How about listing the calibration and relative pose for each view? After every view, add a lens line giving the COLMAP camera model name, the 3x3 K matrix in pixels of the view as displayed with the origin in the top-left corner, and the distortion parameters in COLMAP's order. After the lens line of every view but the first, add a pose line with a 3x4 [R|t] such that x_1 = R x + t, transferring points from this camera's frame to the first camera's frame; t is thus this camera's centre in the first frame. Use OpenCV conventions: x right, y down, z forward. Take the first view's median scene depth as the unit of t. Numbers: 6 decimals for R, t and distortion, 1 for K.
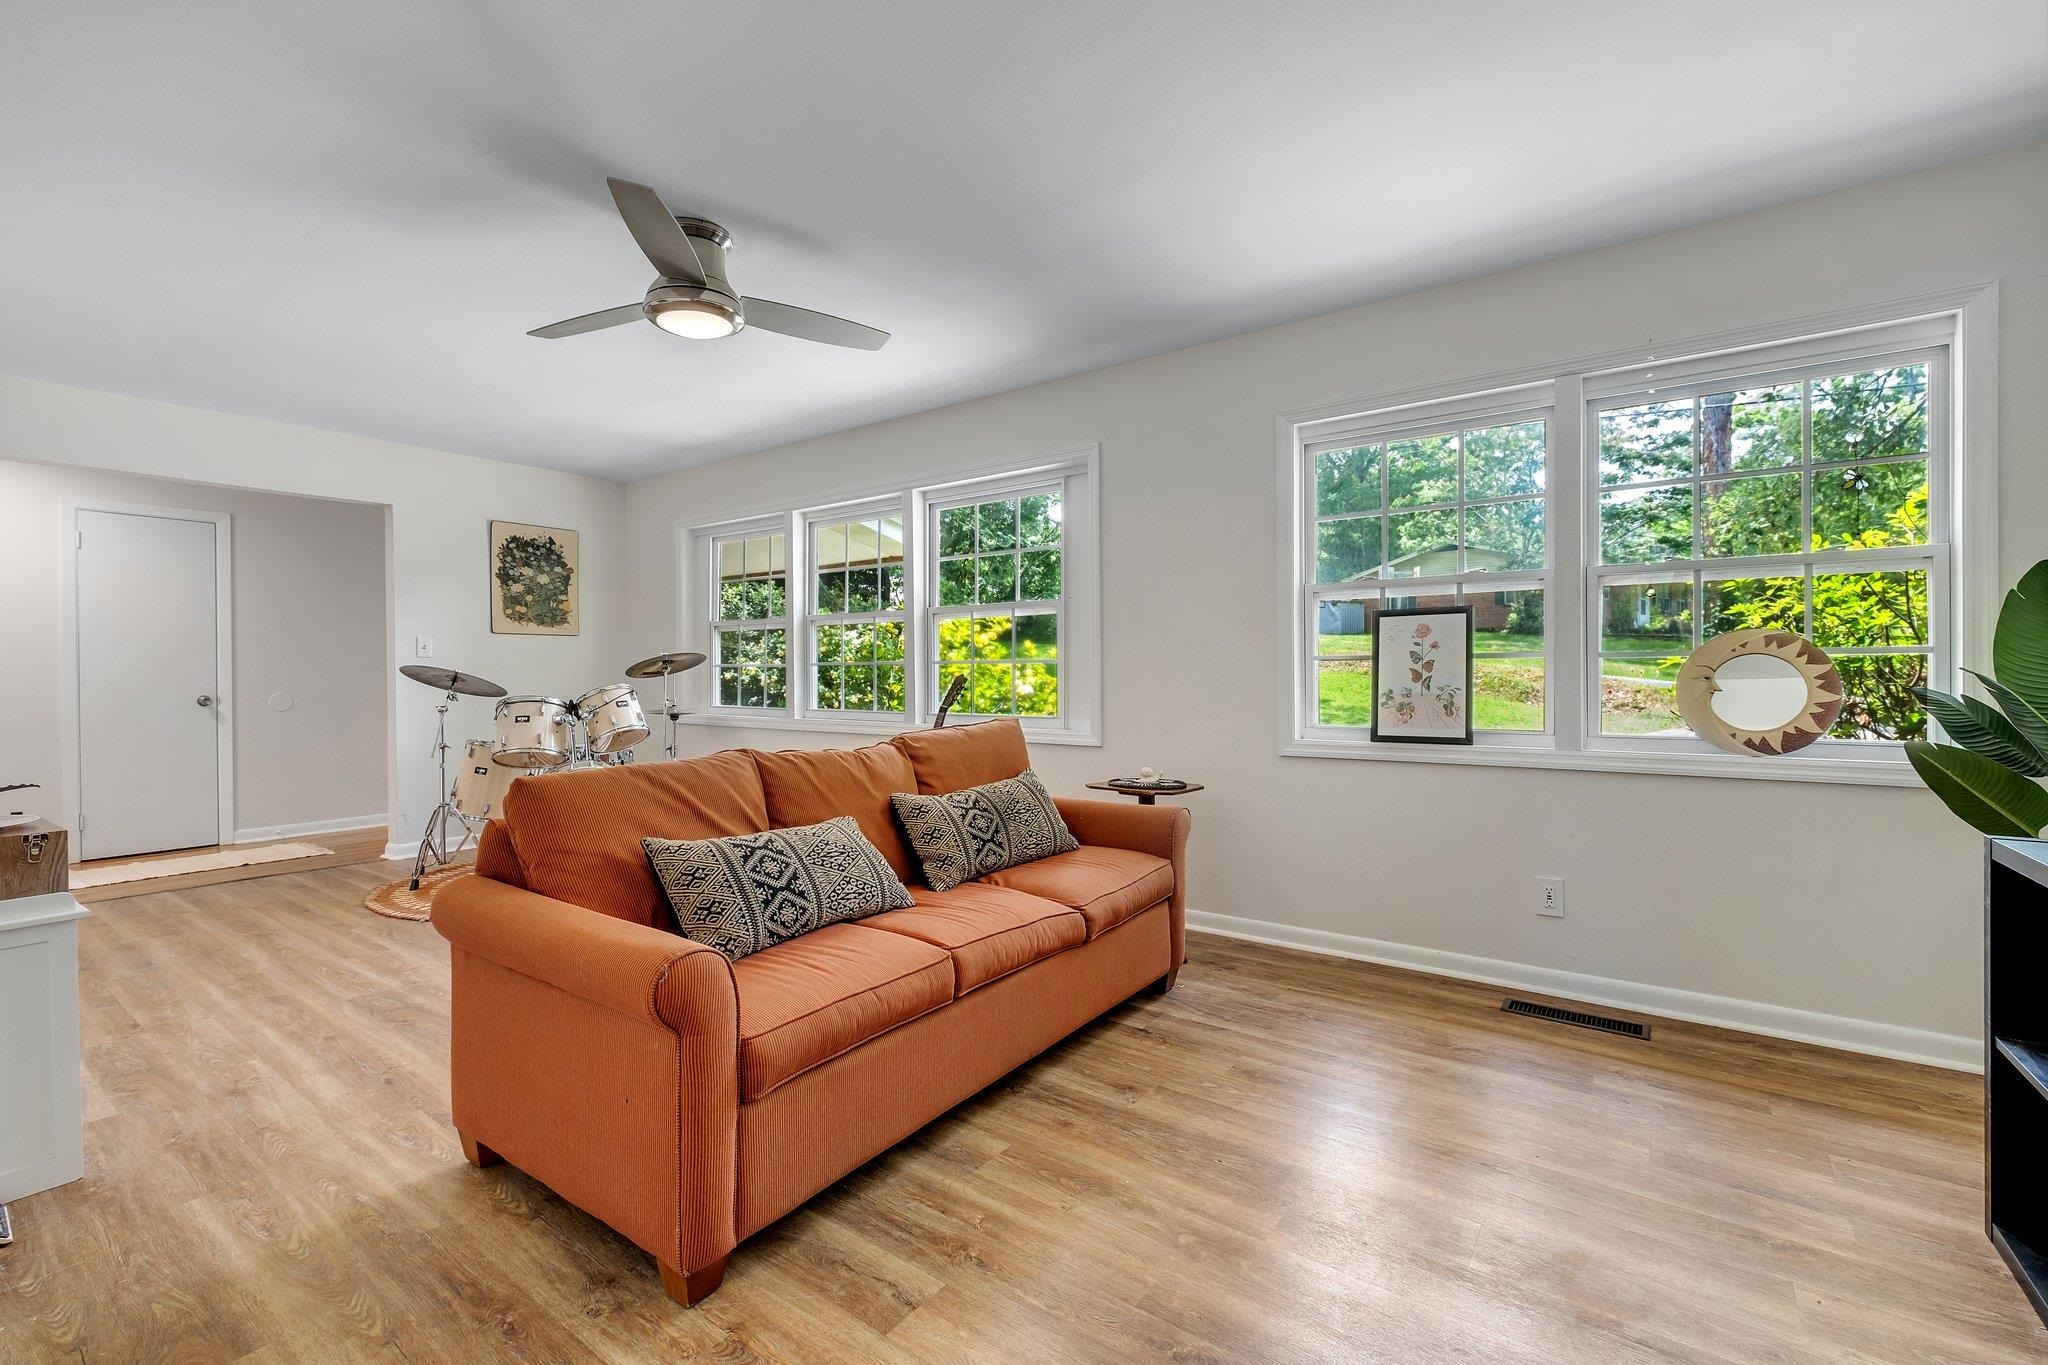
lens RADIAL K [[877.8, 0, 1024.0], [0, 877.8, 682.5], [0, 0, 1]] dist [-0.002690, 0.000072]
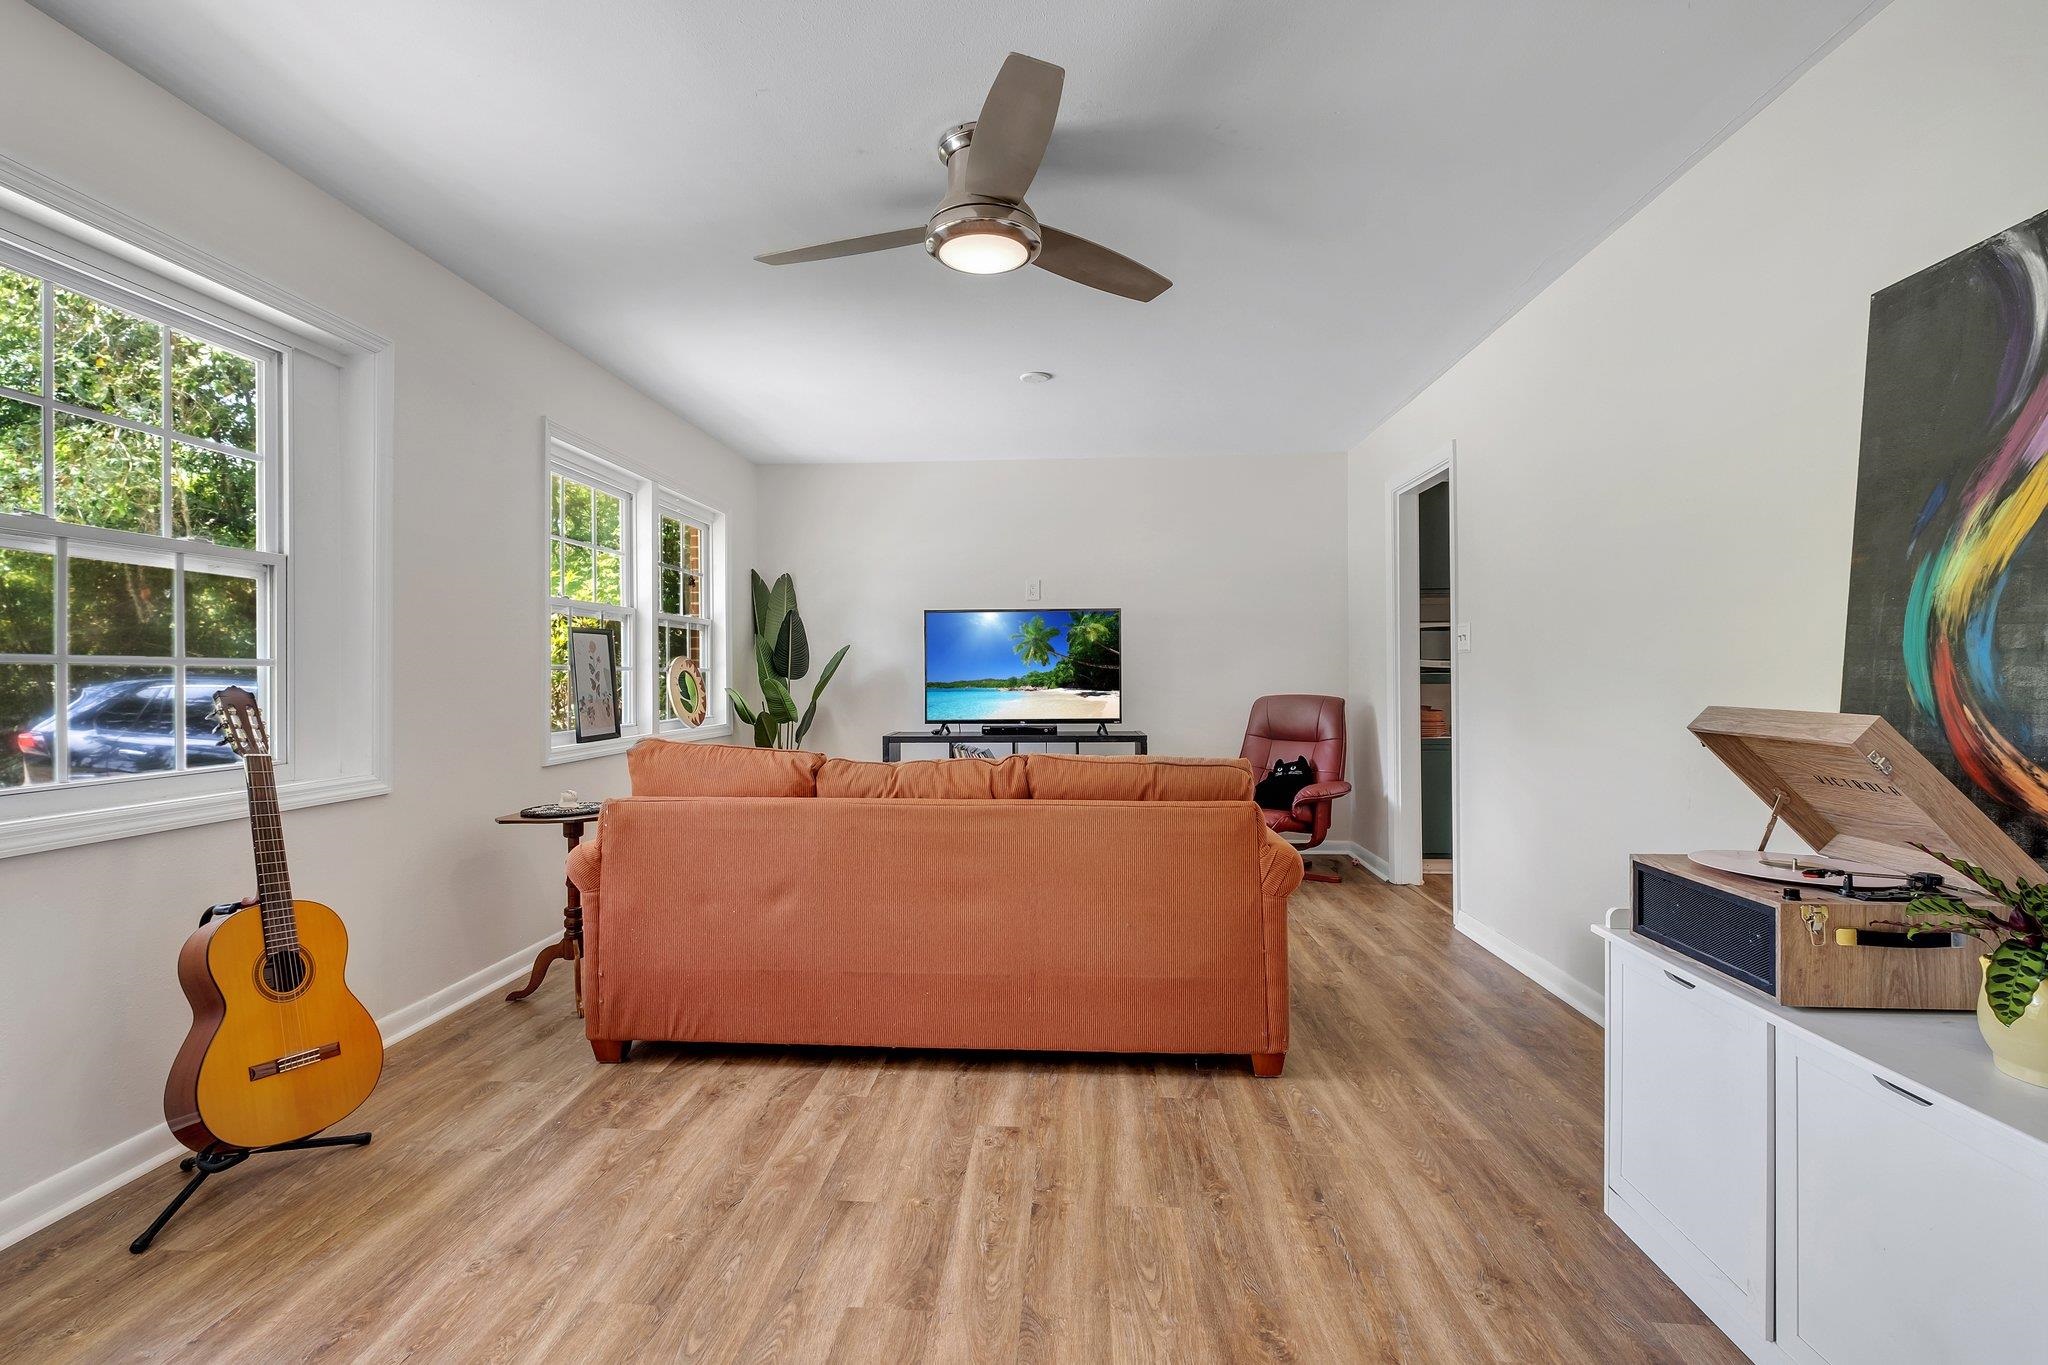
lens RADIAL K [[877.8, 0, 1024.0], [0, 877.8, 682.5], [0, 0, 1]] dist [-0.002690, 0.000072]
pose [[-0.513199, 0.004041, 0.858260, -1.382104], [0.017424, 0.999832, 0.005711, -0.010899], [-0.858093, 0.017885, -0.513183, 1.770003]]
